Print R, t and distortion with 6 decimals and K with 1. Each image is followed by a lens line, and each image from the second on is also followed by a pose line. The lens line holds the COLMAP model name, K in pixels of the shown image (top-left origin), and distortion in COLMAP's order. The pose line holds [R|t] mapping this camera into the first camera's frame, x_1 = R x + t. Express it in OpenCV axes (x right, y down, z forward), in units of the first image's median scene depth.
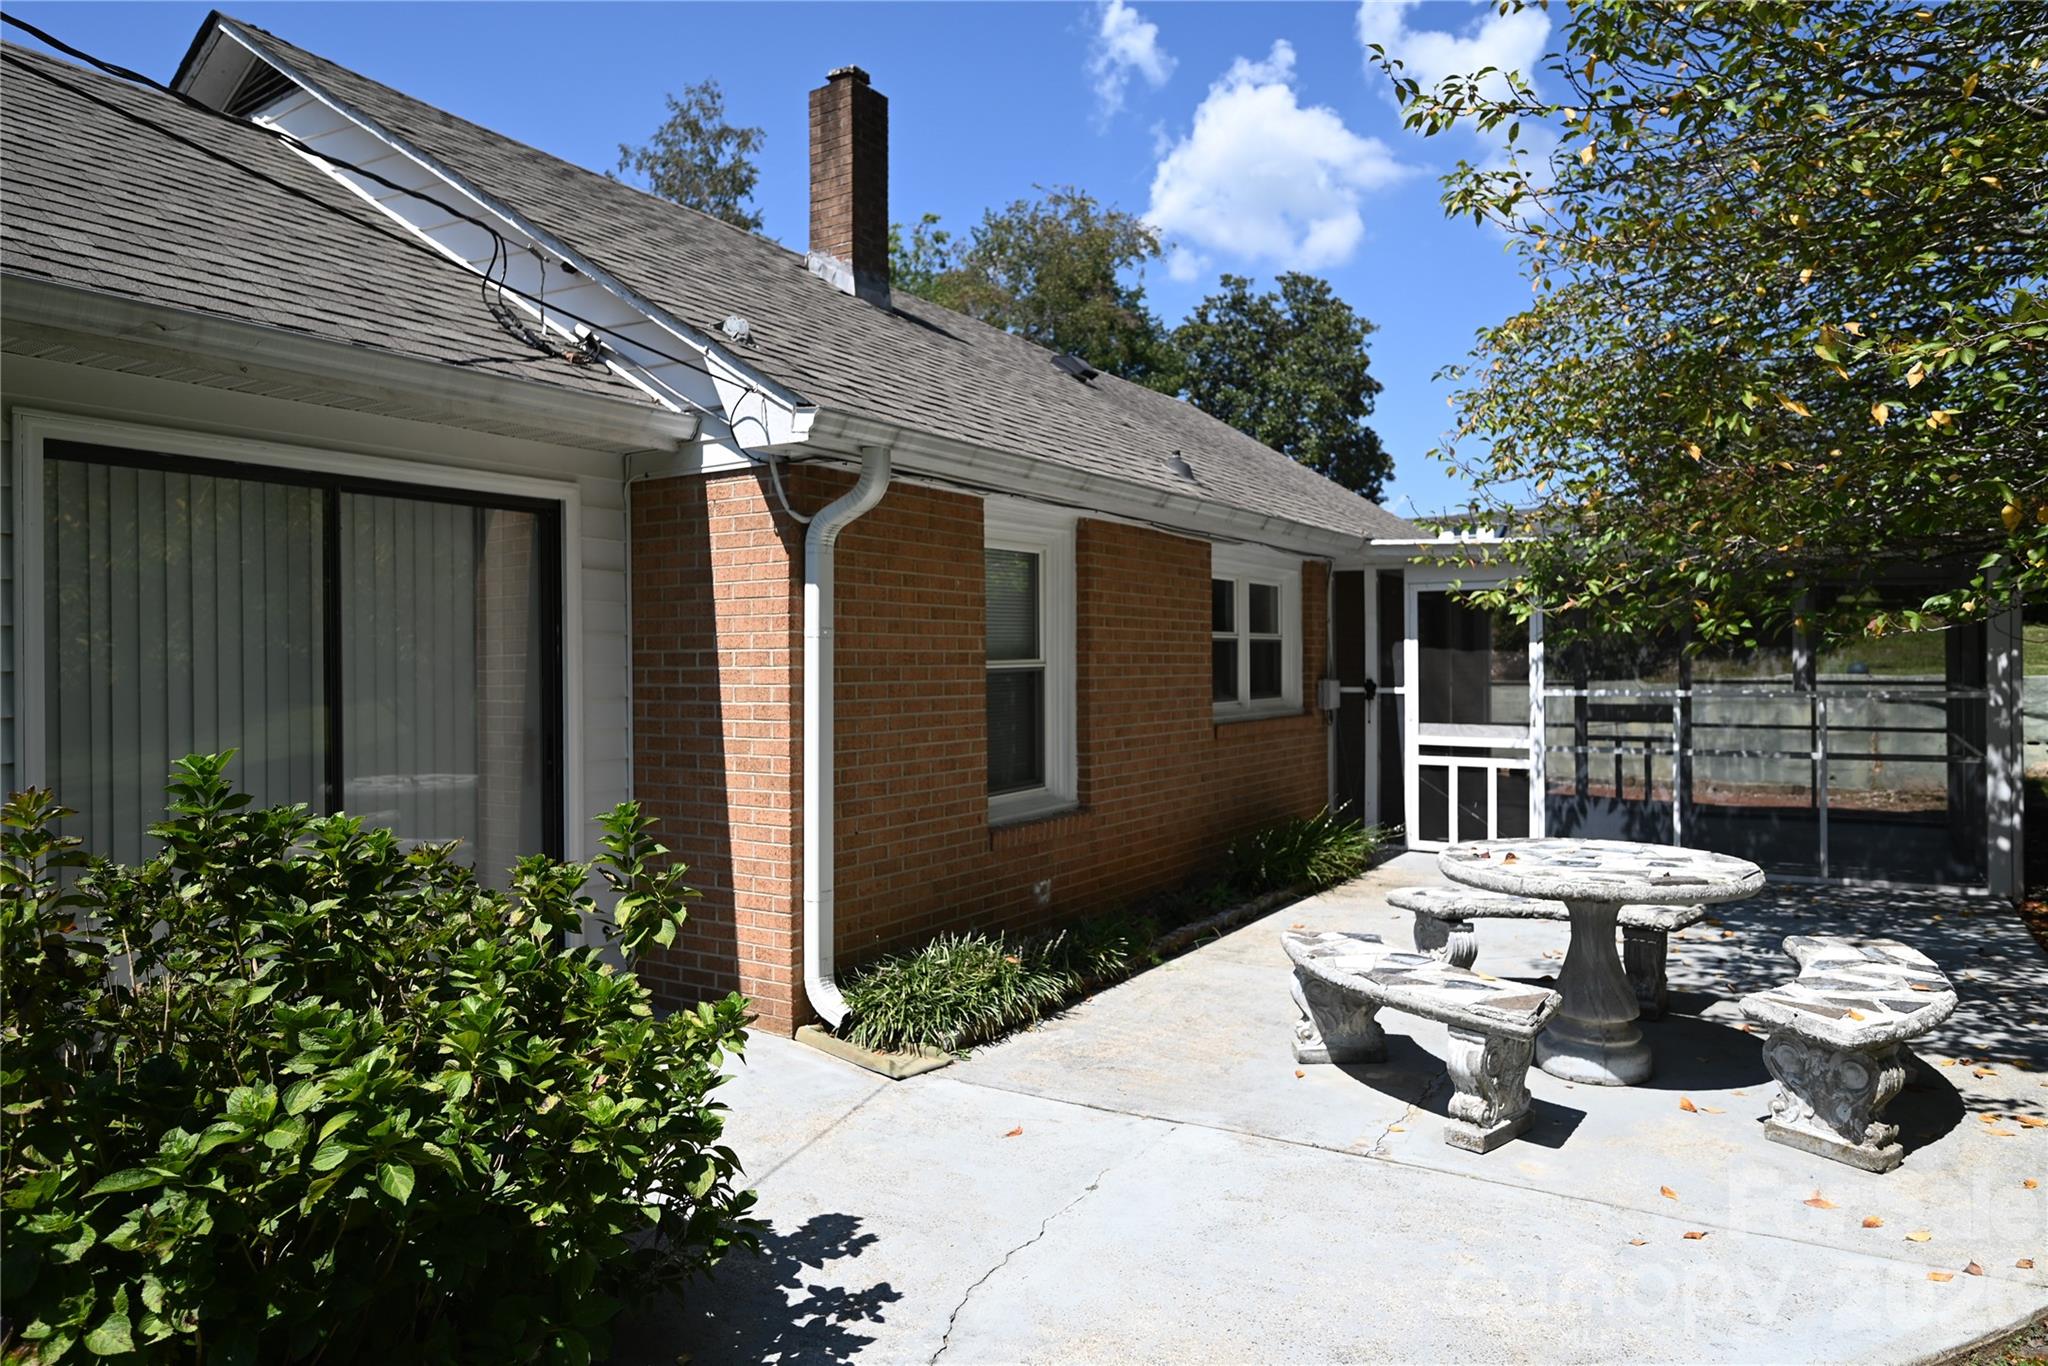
lens RADIAL K [[1280.3, 0, 1016.6], [0, 1280.3, 670.2], [0, 0, 1]] dist [-0.002357, 0.002570]
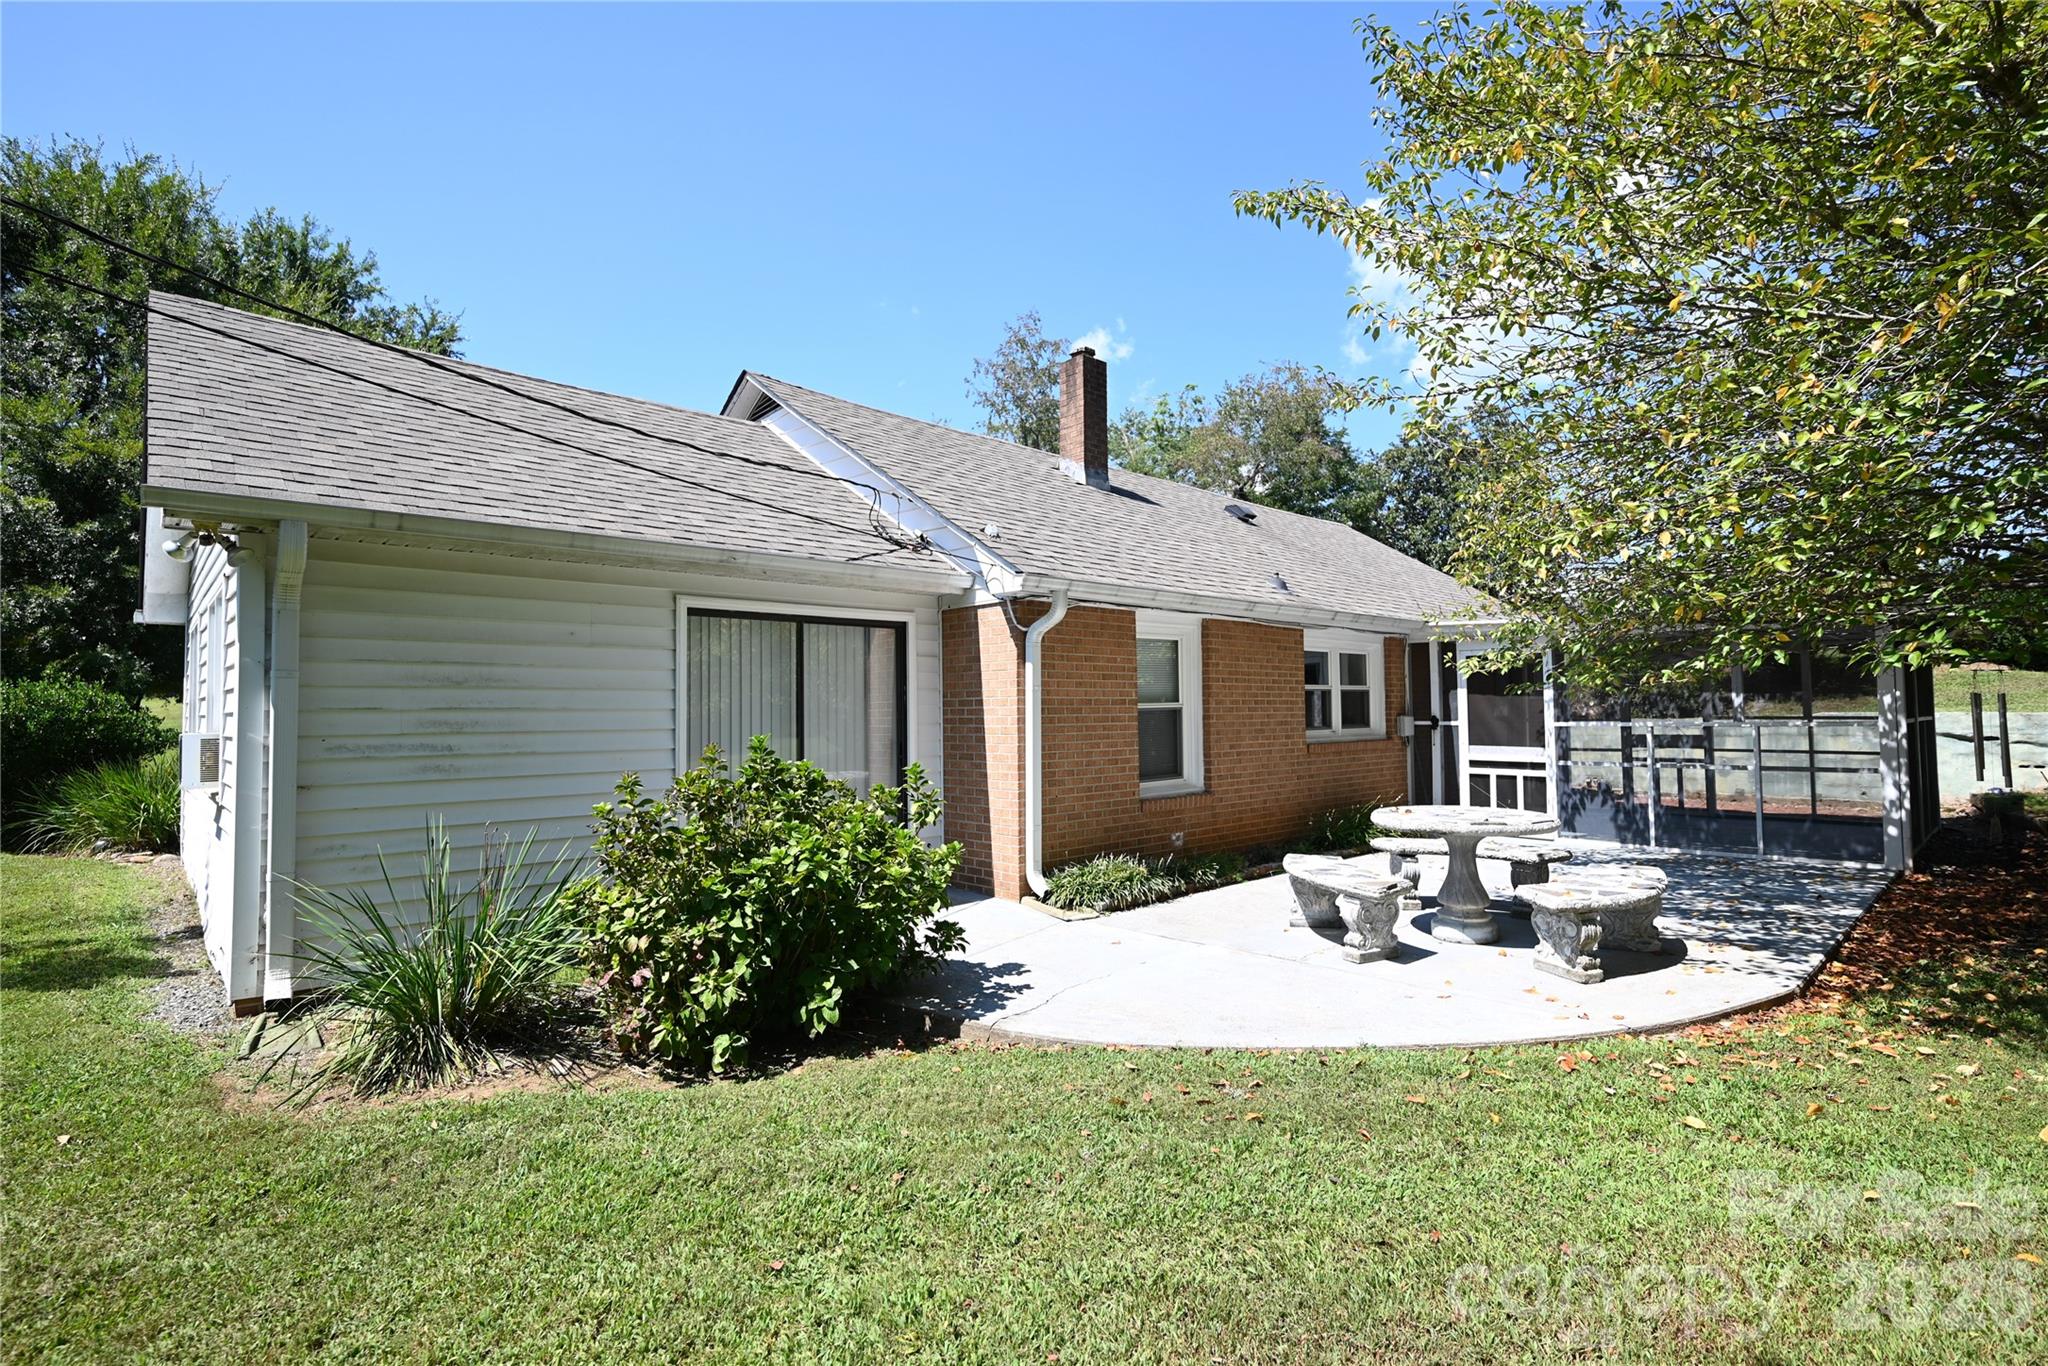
lens RADIAL K [[959.0, 0, 1024.0], [0, 959.0, 683.0], [0, 0, 1]] dist [0.000129, 0.000052]
pose [[0.967204, -0.012078, -0.253715, 0.172741], [0.003349, 0.999388, -0.034811, 0.010938], [0.253981, 0.032820, 0.966652, -0.335915]]
